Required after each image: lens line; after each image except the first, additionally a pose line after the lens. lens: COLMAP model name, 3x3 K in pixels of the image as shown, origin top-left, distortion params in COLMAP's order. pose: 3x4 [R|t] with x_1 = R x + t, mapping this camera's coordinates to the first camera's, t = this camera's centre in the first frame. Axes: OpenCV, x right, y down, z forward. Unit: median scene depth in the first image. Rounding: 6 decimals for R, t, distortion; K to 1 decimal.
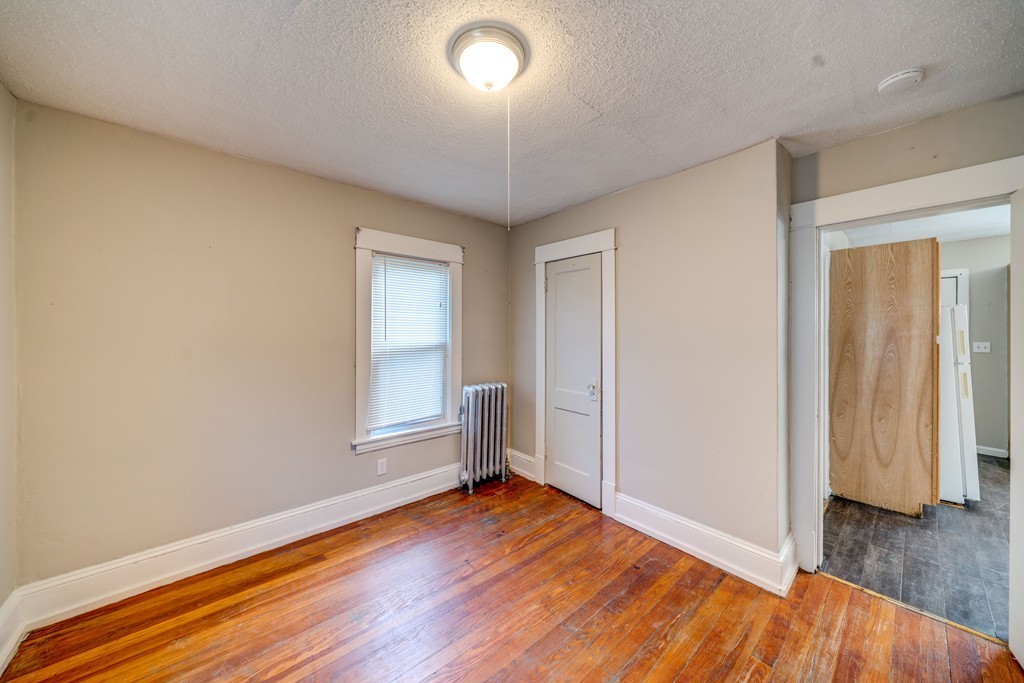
lens RADIAL K [[351.6, 0, 506.6], [0, 351.6, 333.3], [0, 0, 1]] dist [0.001180, 0.000024]
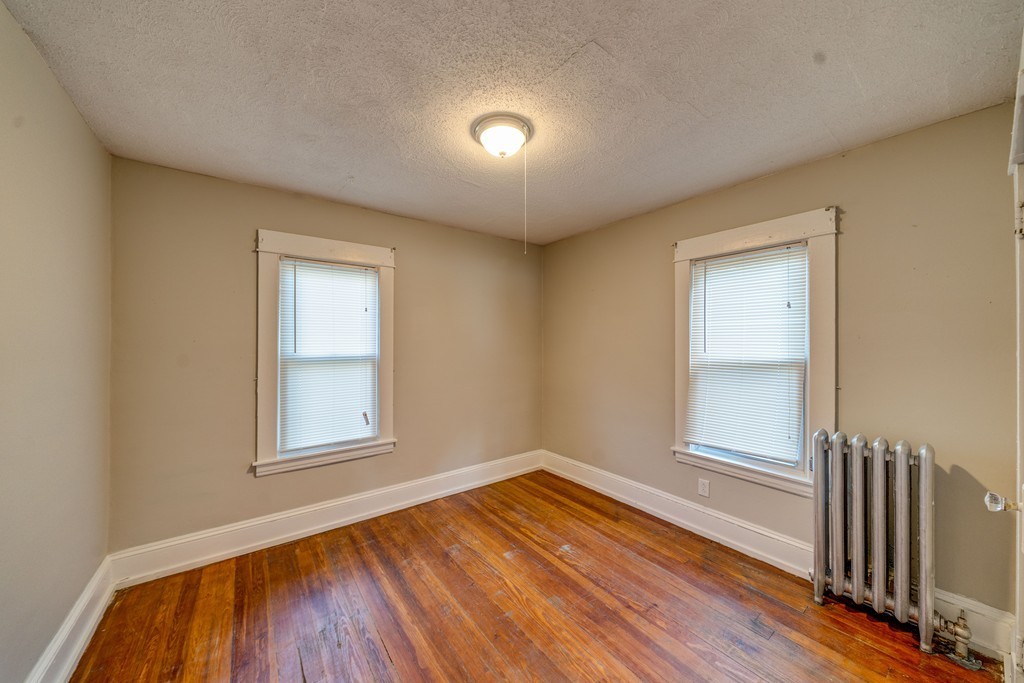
lens RADIAL K [[357.5, 0, 512.0], [0, 357.5, 341.5], [0, 0, 1]] dist [-0.001840, -0.000220]
pose [[-0.059698, -0.007136, -0.998191, 0.637250], [-0.005650, 0.999961, -0.006811, 0.001730], [0.998201, 0.005233, -0.059736, 0.558649]]
